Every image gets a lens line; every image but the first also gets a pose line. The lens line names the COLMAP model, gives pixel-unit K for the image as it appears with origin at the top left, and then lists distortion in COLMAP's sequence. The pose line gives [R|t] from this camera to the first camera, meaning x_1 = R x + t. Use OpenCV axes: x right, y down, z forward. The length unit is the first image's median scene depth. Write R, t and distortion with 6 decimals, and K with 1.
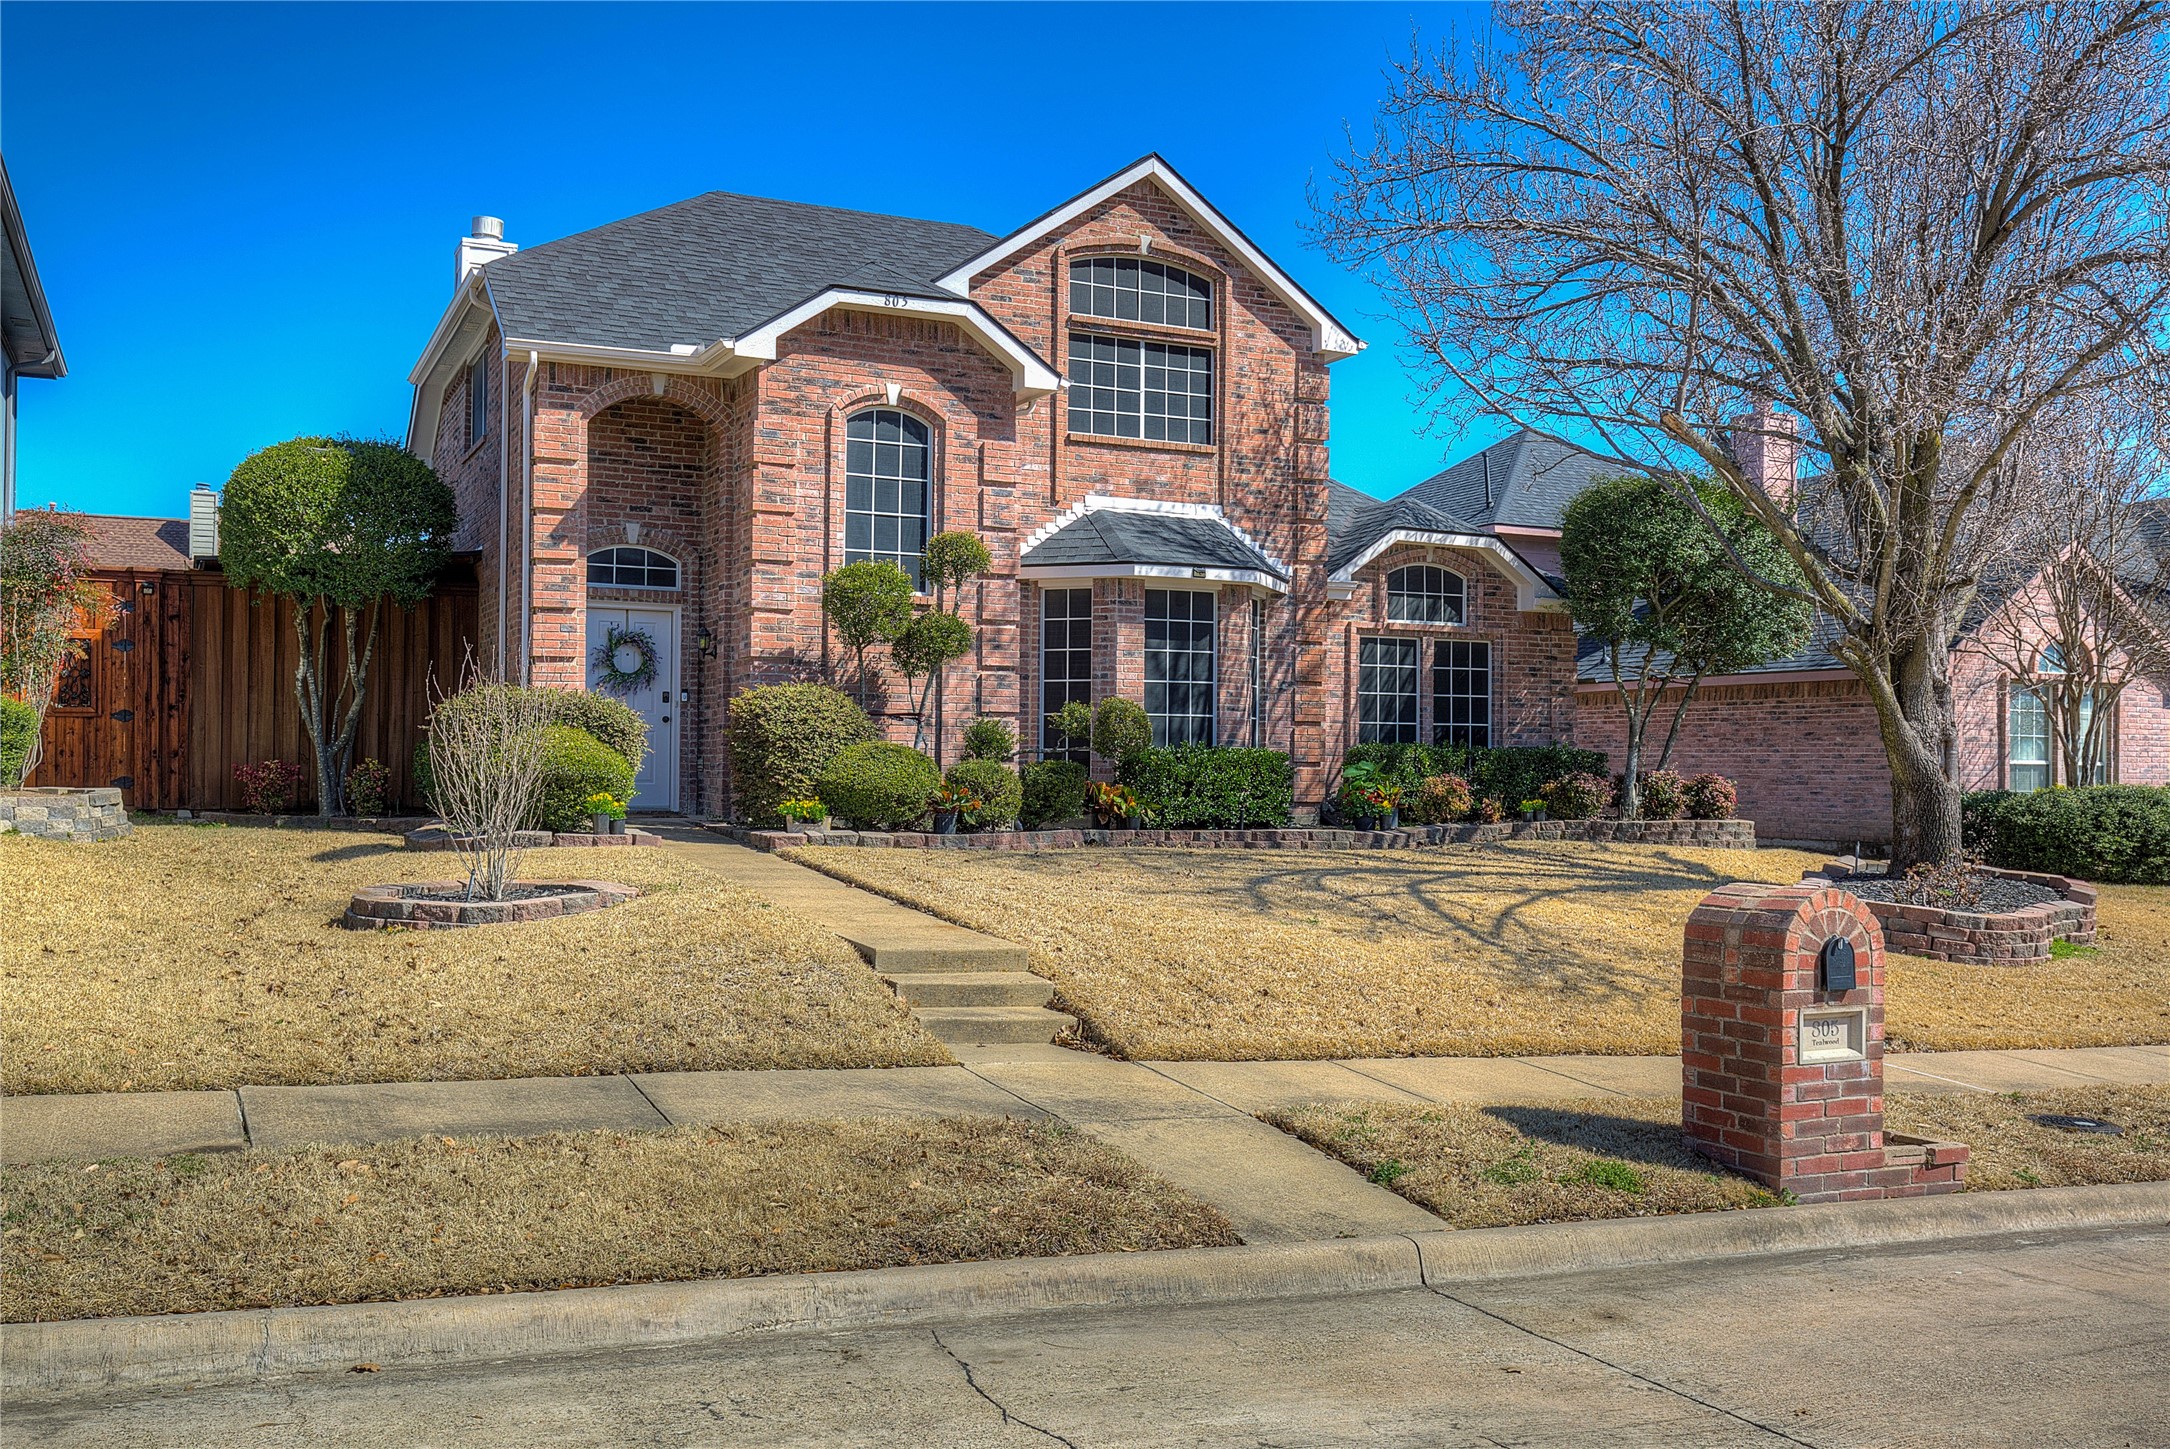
lens RADIAL K [[1845.9, 0, 1085.0], [0, 1845.9, 724.5], [0, 0, 1]] dist [0.005112, 0.010709]
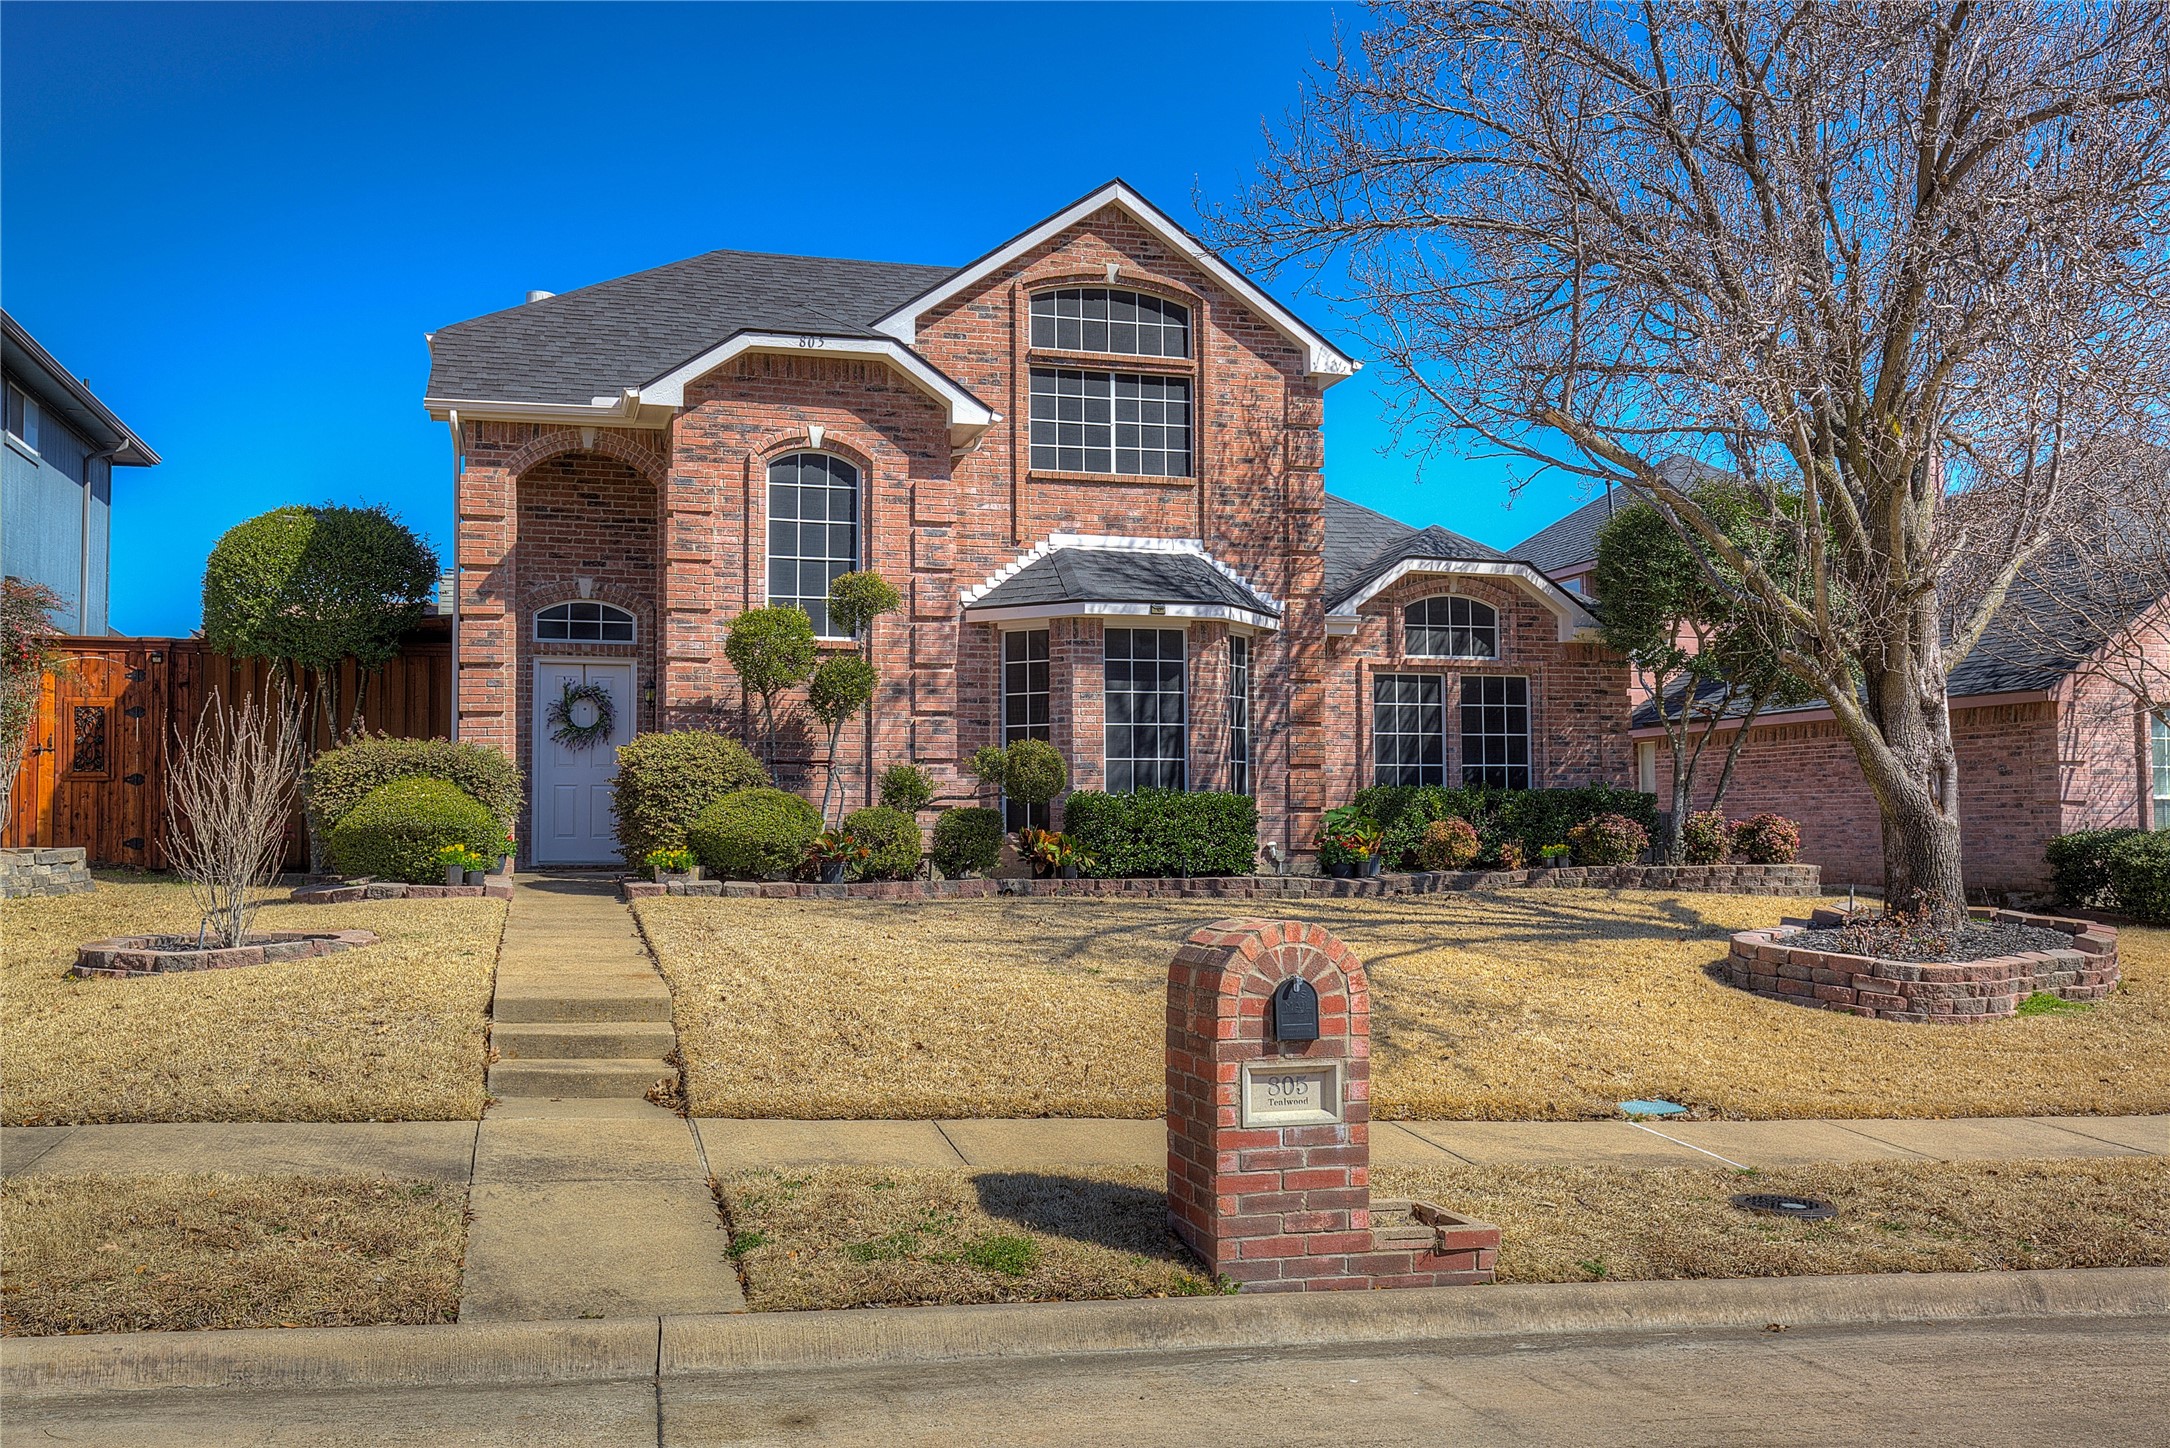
lens RADIAL K [[1845.9, 0, 1085.0], [0, 1845.9, 724.0], [0, 0, 1]] dist [0.005112, 0.010709]
pose [[0.986480, -0.022938, -0.162268, 0.183121], [0.017310, 0.999201, -0.036012, 0.010994], [0.162965, 0.032717, 0.986089, 0.057191]]
